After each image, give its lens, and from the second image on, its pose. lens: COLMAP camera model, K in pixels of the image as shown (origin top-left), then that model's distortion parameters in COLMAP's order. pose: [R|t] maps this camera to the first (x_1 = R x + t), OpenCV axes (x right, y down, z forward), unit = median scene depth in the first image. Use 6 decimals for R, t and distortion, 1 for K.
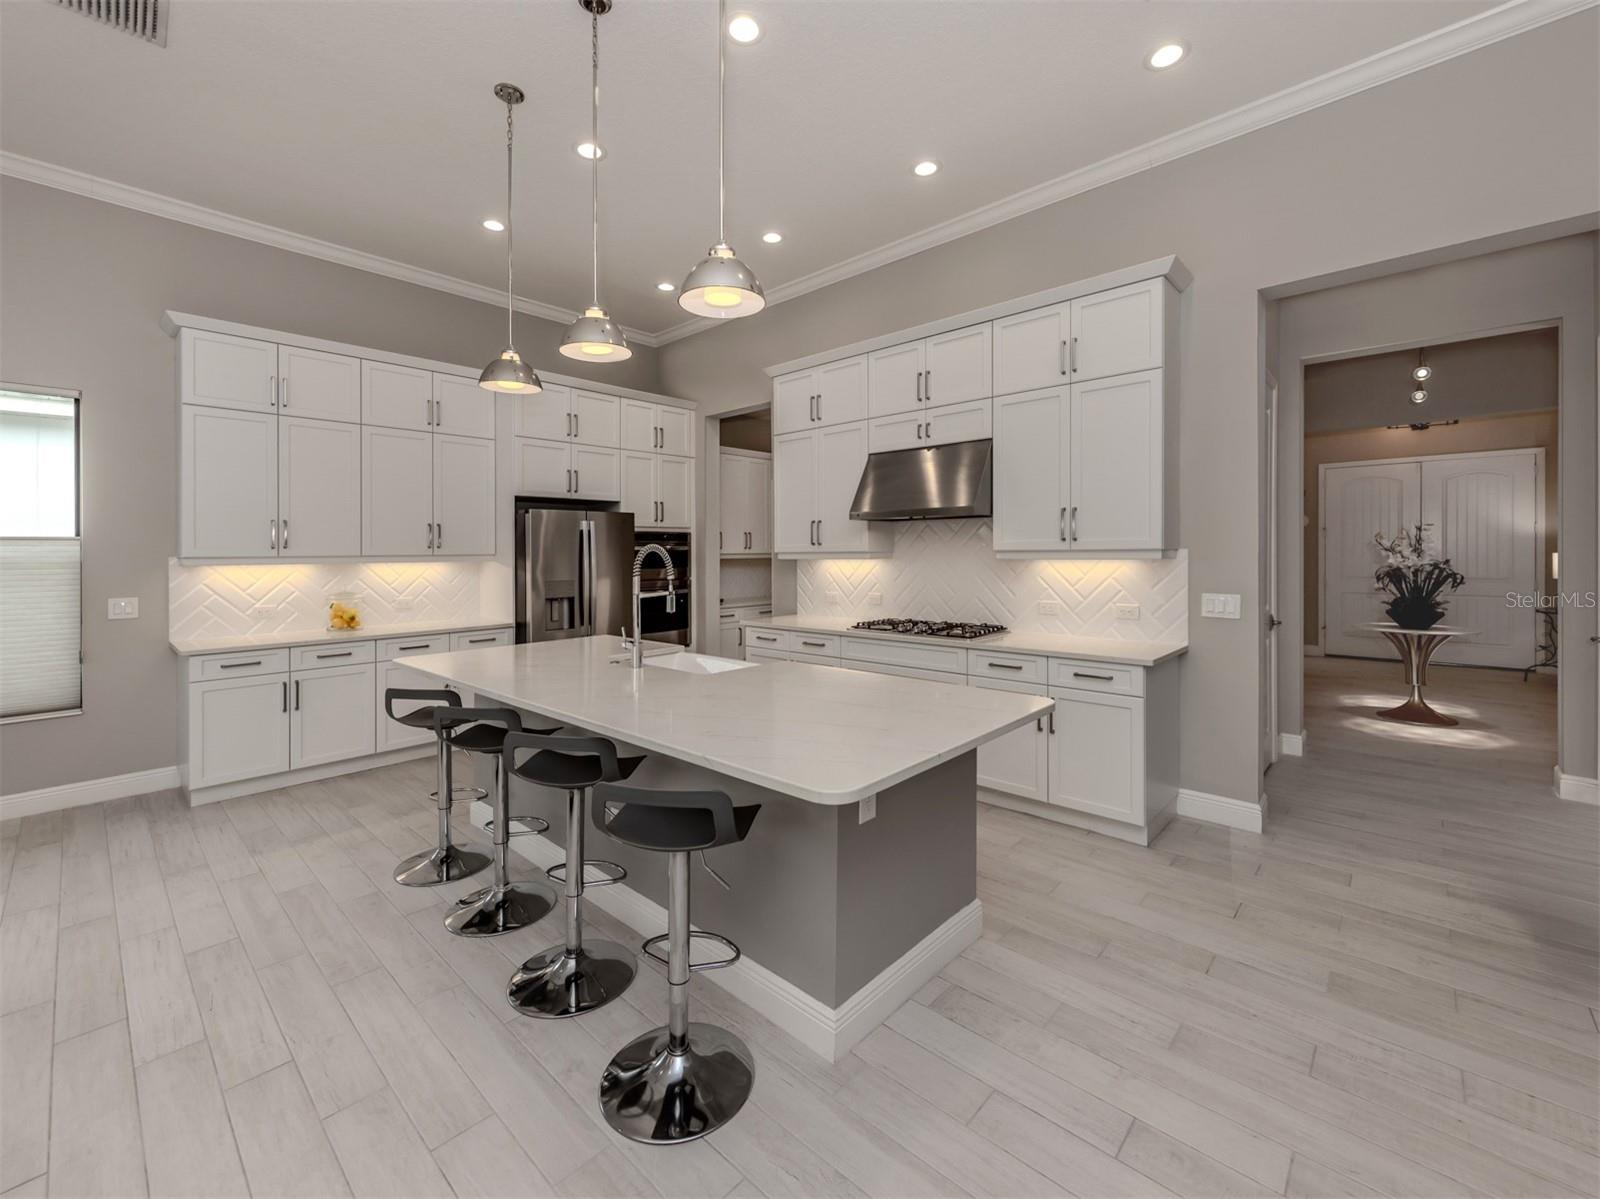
lens RADIAL K [[668.9, 0, 806.1], [0, 668.9, 560.6], [0, 0, 1]] dist [0.012281, 0.000671]
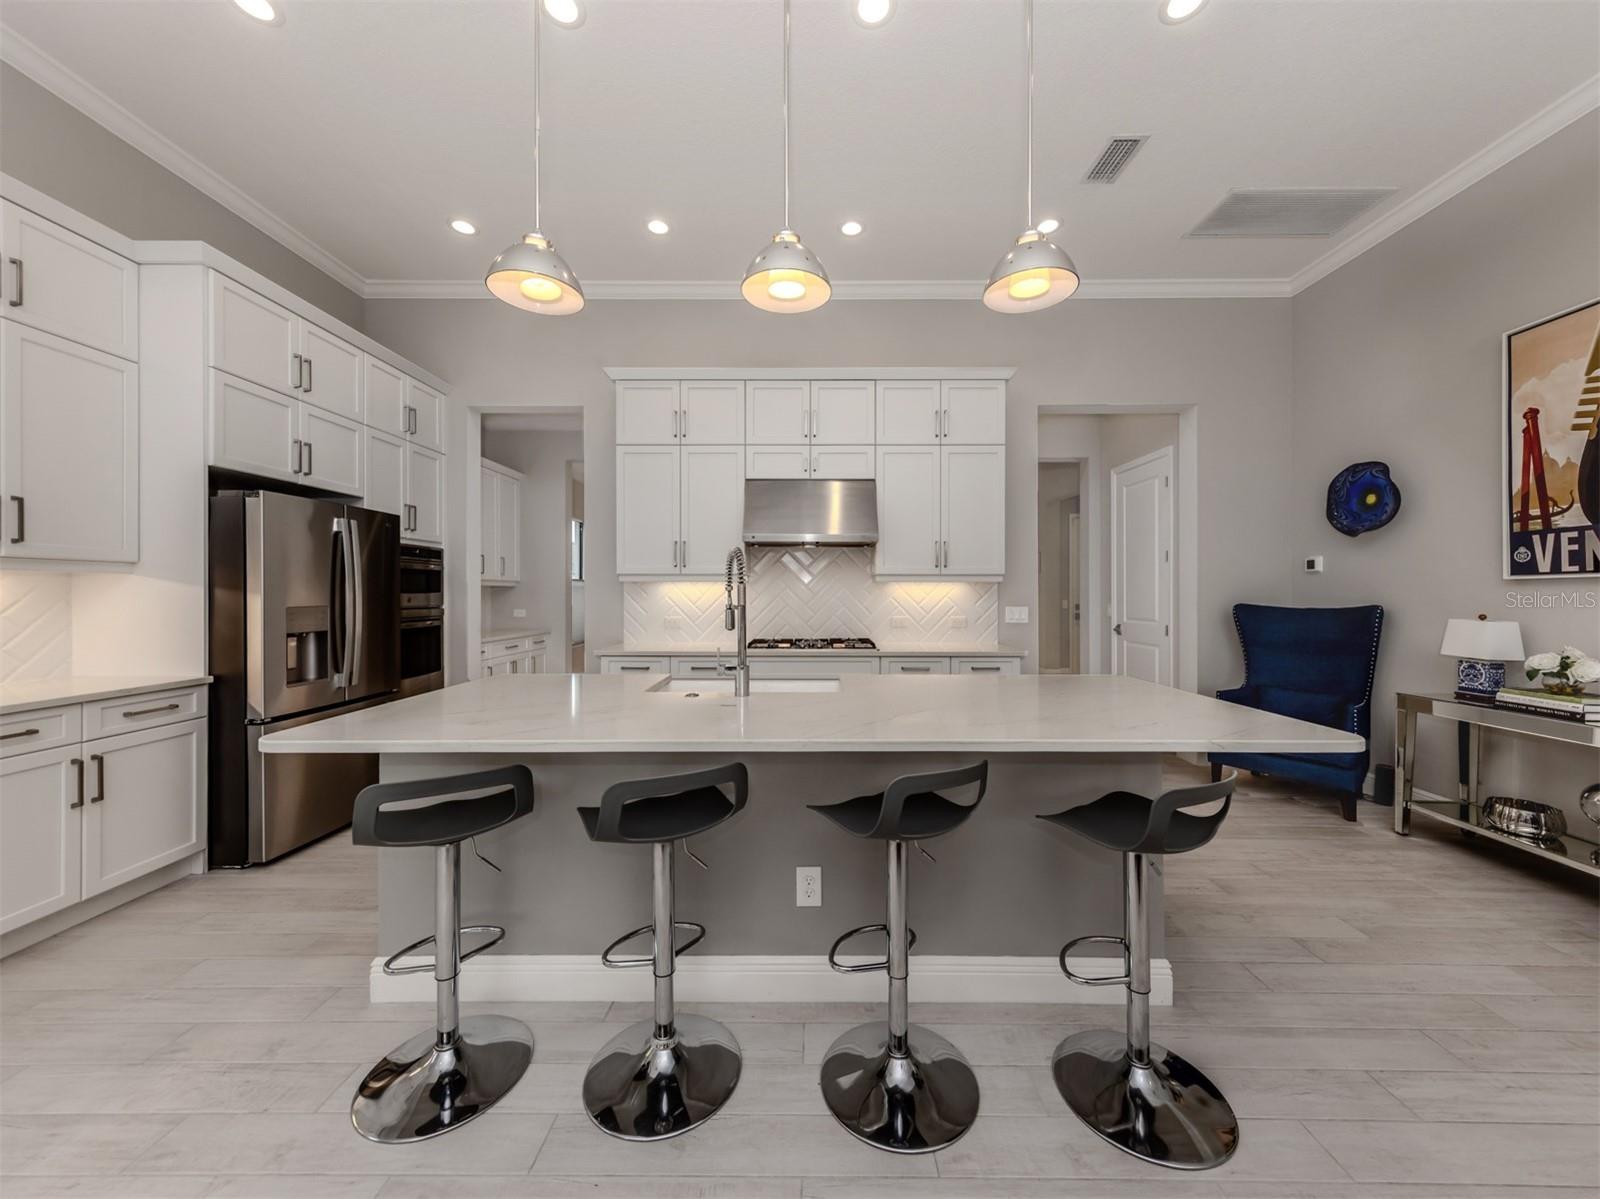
lens RADIAL K [[577.9, 0, 854.5], [0, 577.9, 594.6], [0, 0, 1]] dist [0.006786, -0.000267]
pose [[0.741346, 0.005561, 0.671100, -0.410514], [0.002223, 0.999940, -0.010742, 0.029672], [-0.671120, 0.009455, 0.741289, 0.258723]]
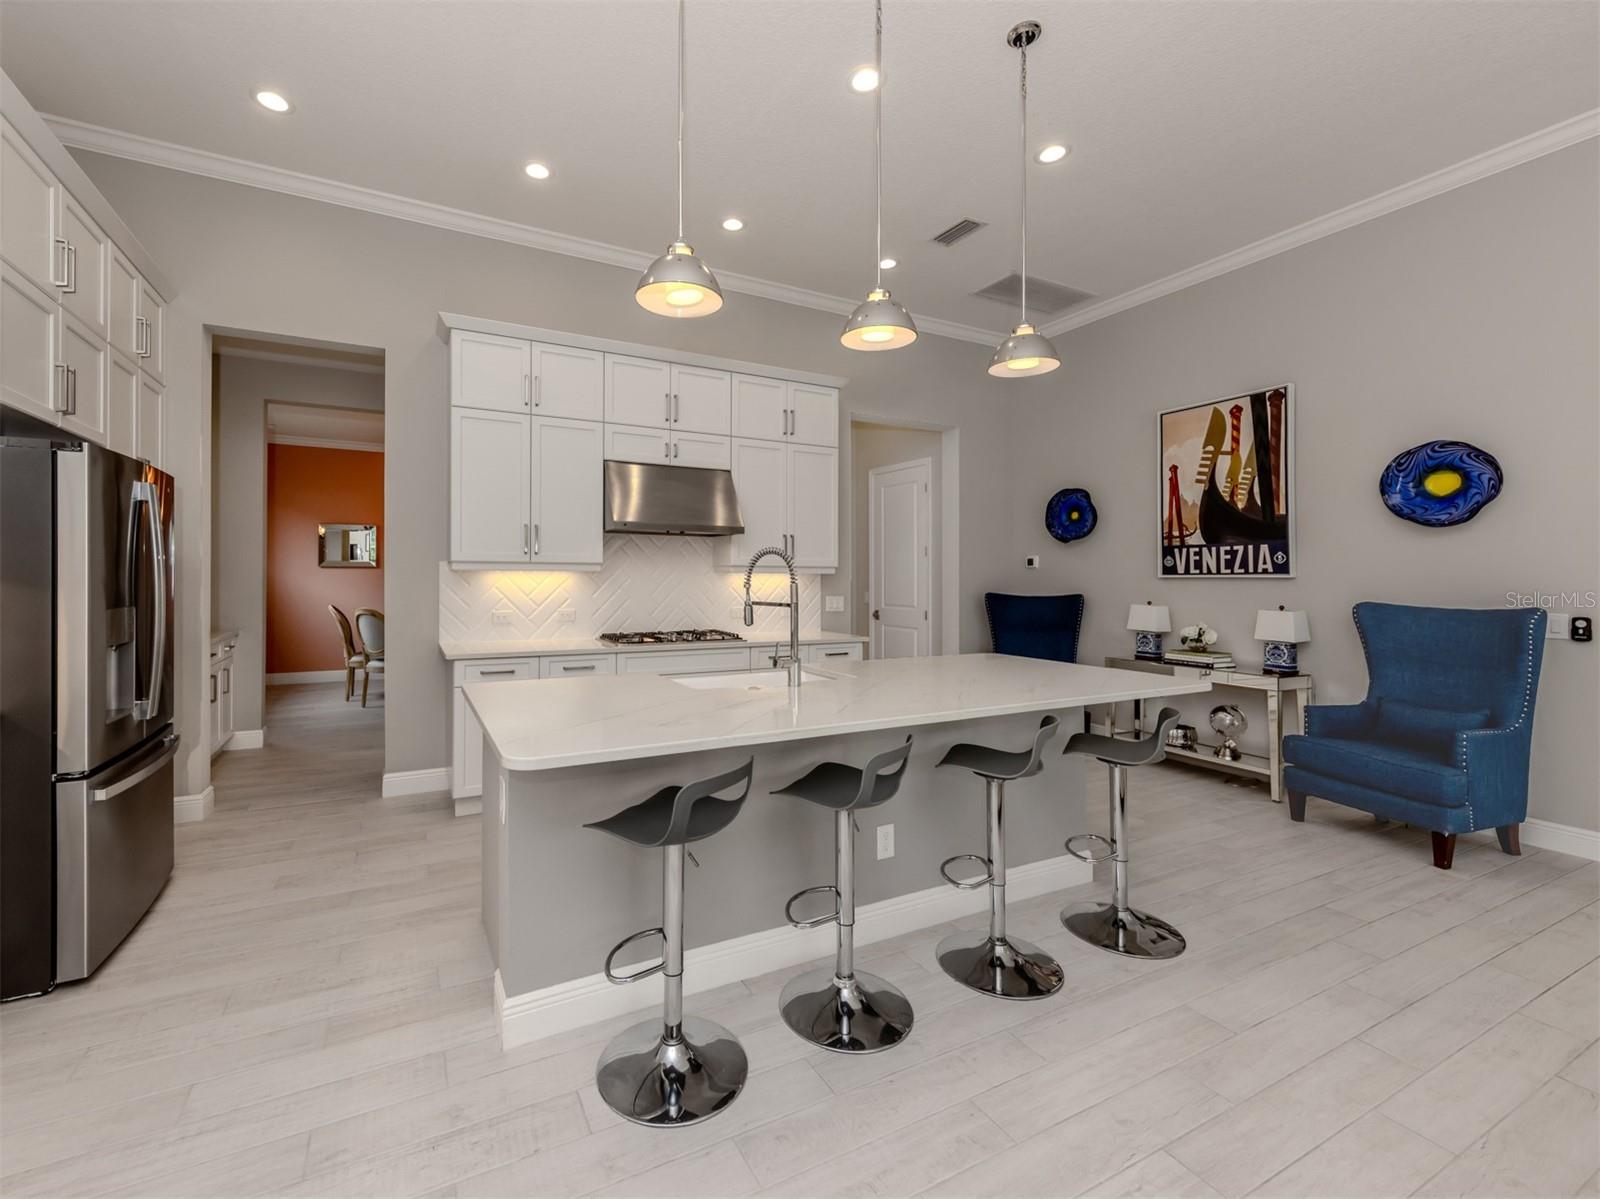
lens RADIAL K [[612.8, 0, 798.7], [0, 612.8, 583.8], [0, 0, 1]] dist [0.002605, 0.000961]
pose [[0.381565, 0.000416, 0.924342, -0.644330], [-0.001619, 0.999999, 0.000218, 0.016747], [-0.924341, -0.001580, 0.381565, 0.446072]]
